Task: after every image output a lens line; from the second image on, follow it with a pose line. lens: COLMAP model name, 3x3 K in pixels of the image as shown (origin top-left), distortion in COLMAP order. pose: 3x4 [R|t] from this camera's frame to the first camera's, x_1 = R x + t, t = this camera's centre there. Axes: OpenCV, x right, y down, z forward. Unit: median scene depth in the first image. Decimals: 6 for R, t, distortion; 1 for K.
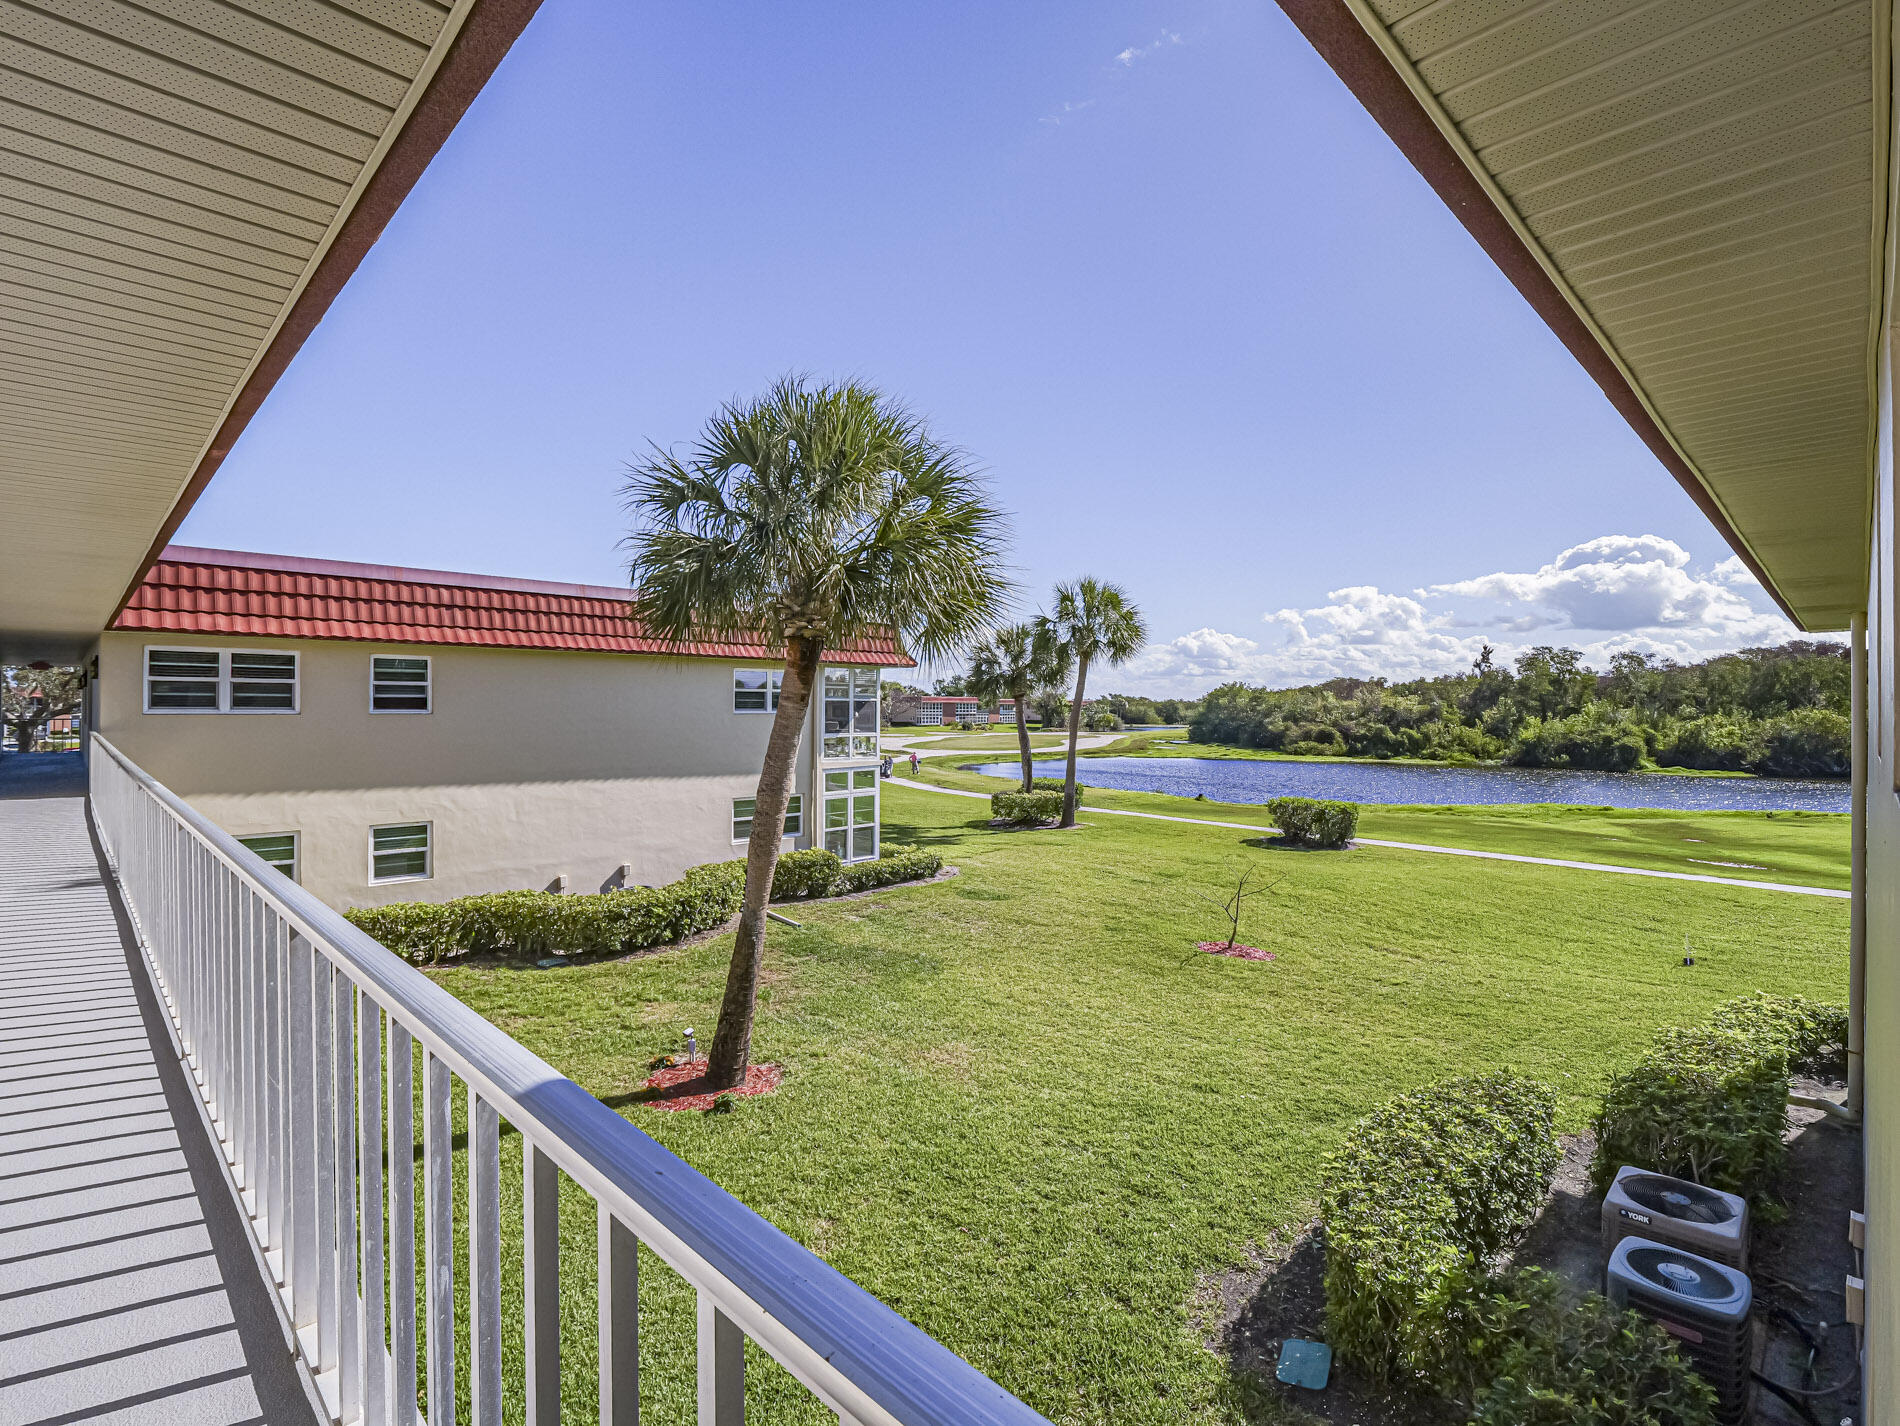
lens RADIAL K [[934.2, 0, 946.0], [0, 934.2, 709.8], [0, 0, 1]] dist [-0.021063, 0.000964]
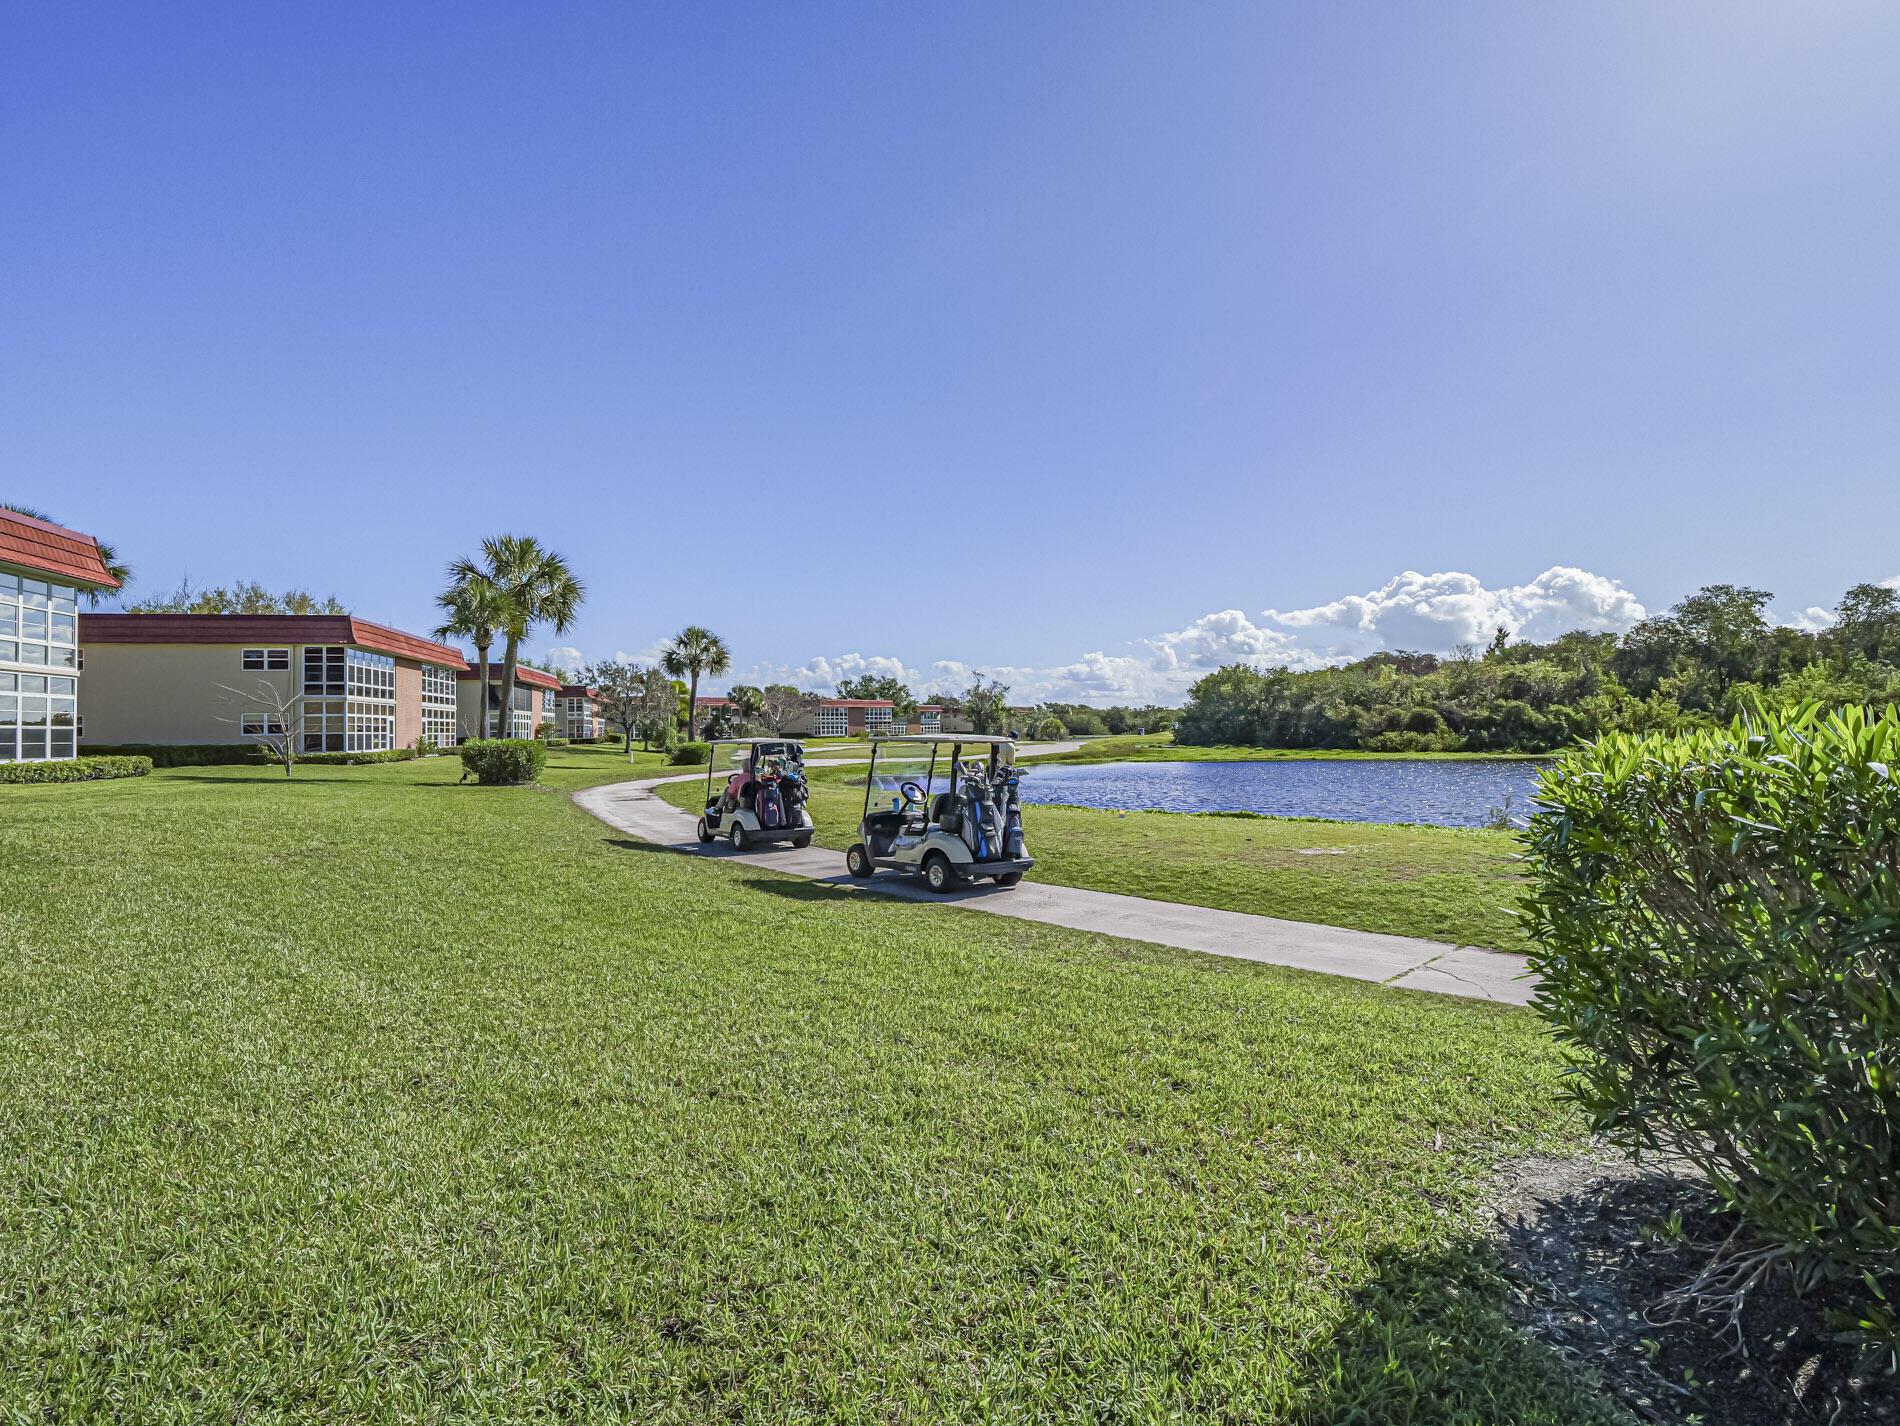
lens RADIAL K [[913.7, 0, 950.0], [0, 913.7, 713.0], [0, 0, 1]] dist [-0.011936, -0.000184]
pose [[0.995378, -0.019371, 0.094057, 0.011729], [0.021810, 0.999450, -0.024966, 0.023416], [-0.093522, 0.026902, 0.995254, 0.304899]]
